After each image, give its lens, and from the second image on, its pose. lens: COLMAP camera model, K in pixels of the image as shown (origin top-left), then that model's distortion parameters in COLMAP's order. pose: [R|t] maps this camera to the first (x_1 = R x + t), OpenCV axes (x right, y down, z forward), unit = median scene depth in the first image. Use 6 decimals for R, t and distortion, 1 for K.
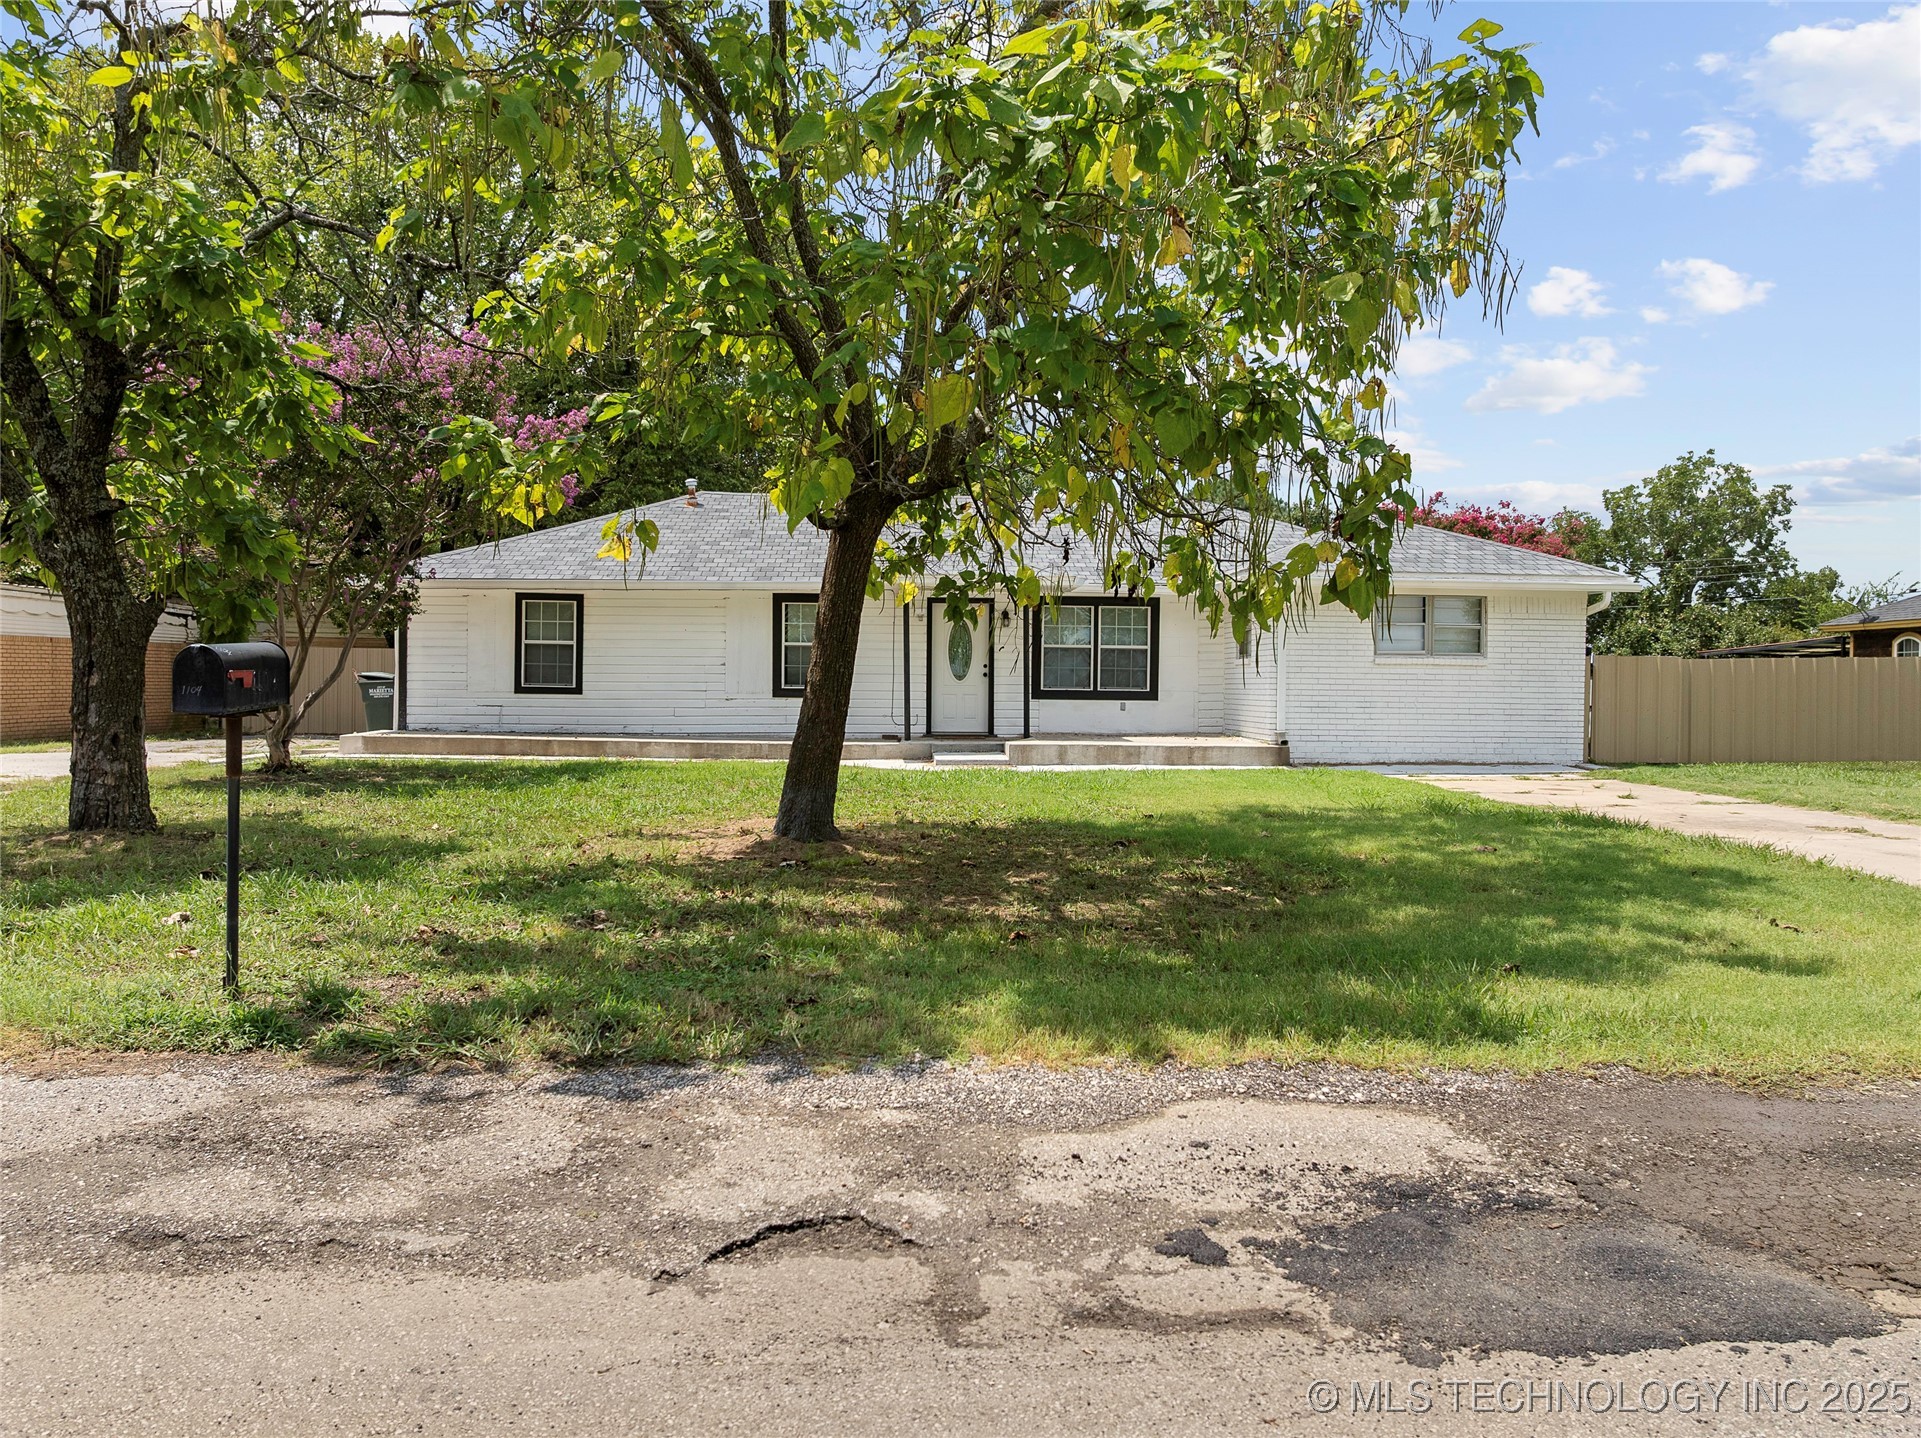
lens RADIAL K [[1372.8, 0, 960.5], [0, 1372.8, 719.0], [0, 0, 1]] dist [-0.039821, 0.000890]
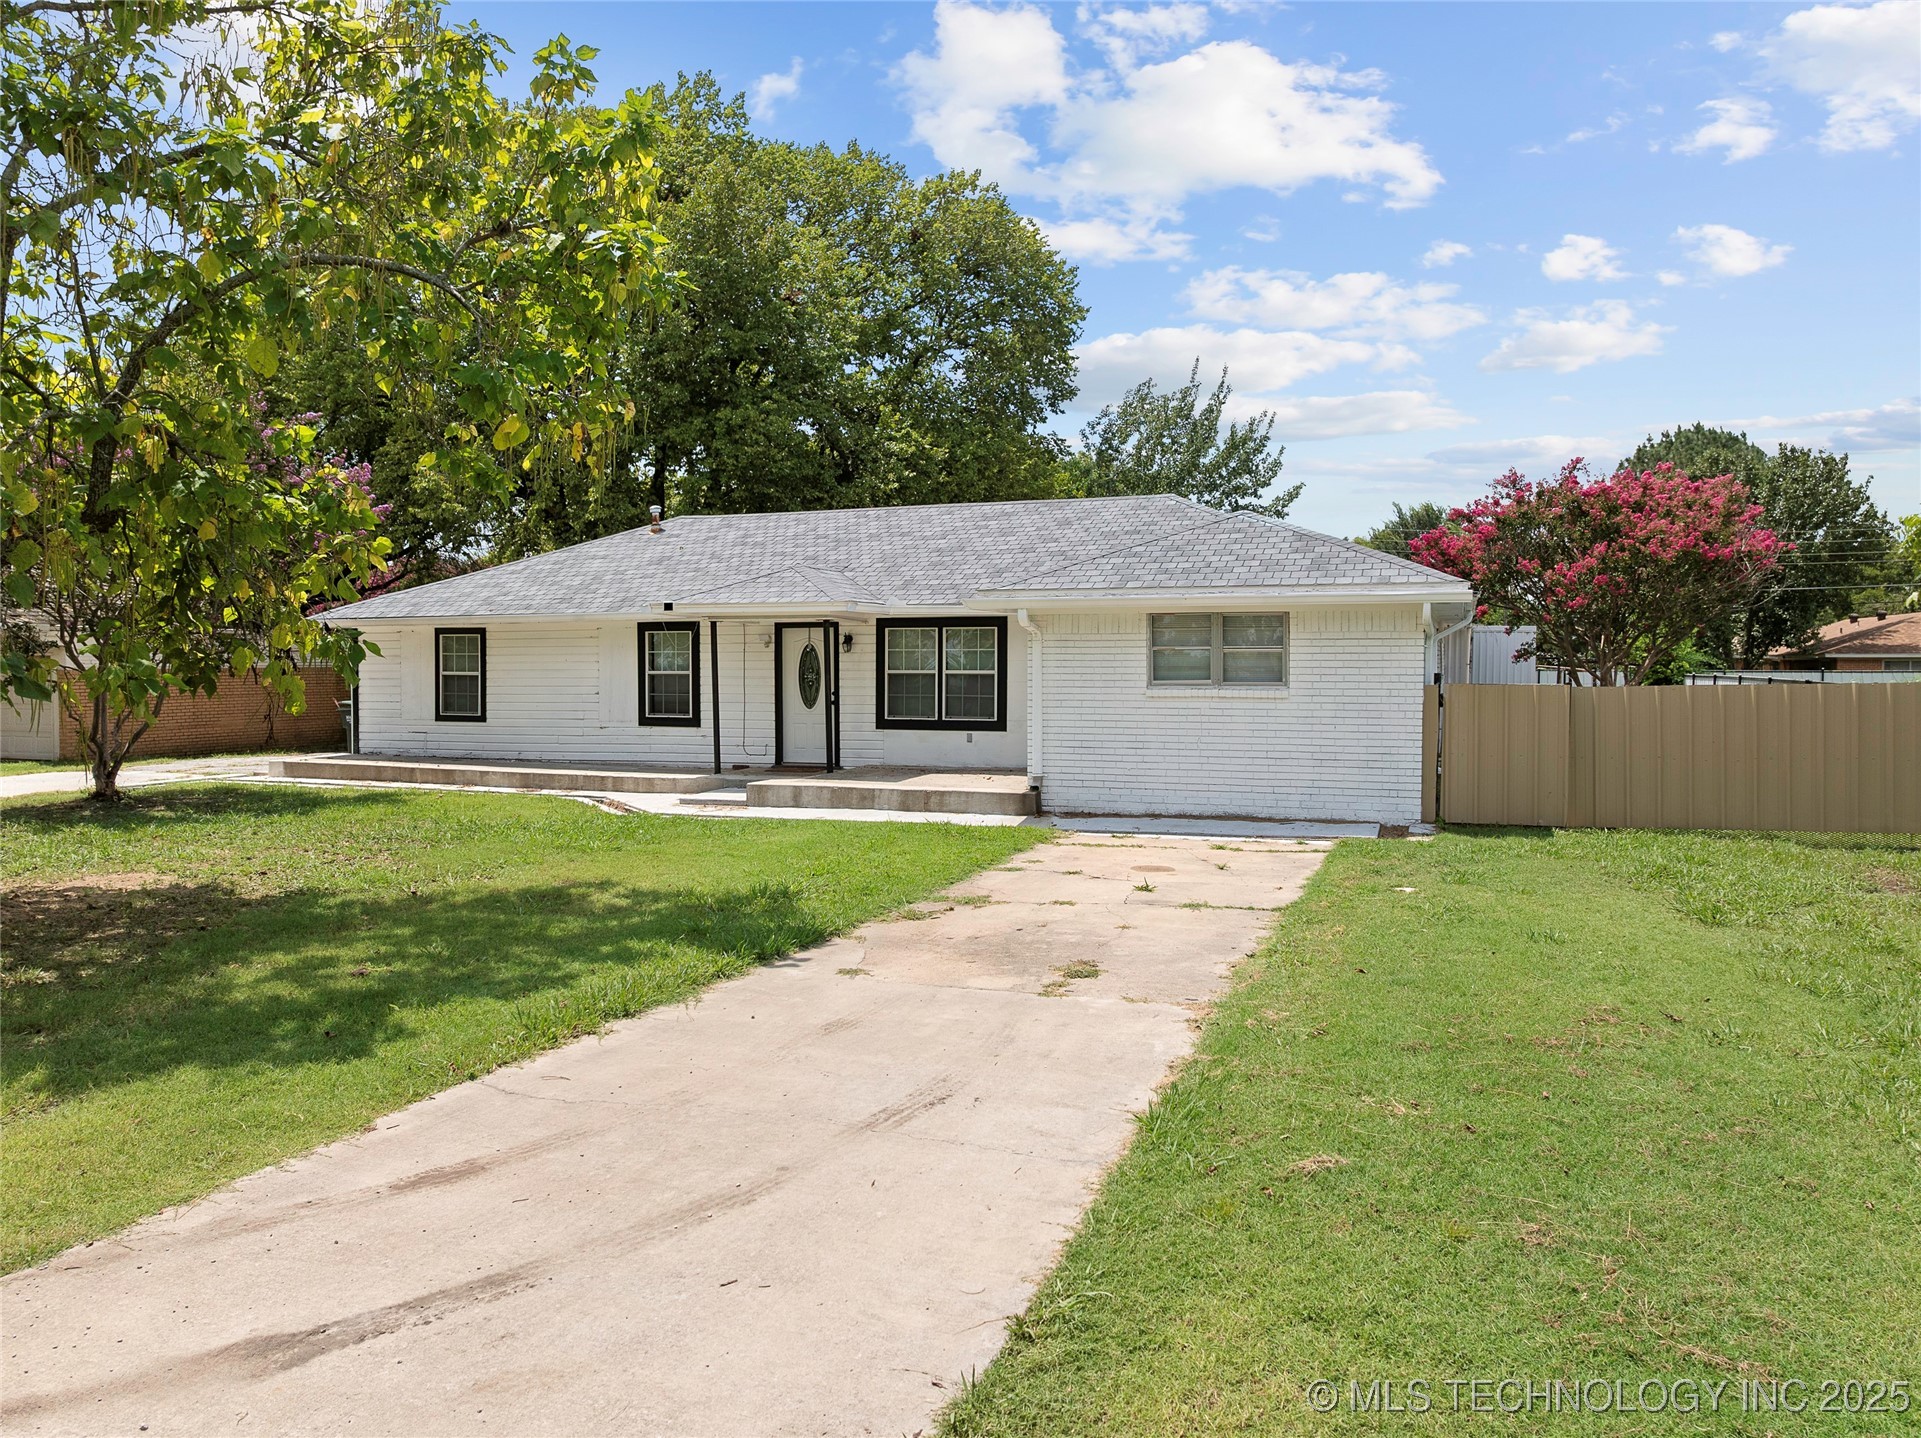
lens RADIAL K [[1383.7, 0, 960.5], [0, 1383.7, 719.0], [0, 0, 1]] dist [-0.049062, -0.001097]
pose [[0.922020, 0.004167, -0.387119, 0.478795], [0.002424, 0.999860, 0.016535, -0.037416], [0.387134, -0.016183, 0.921882, 0.156626]]
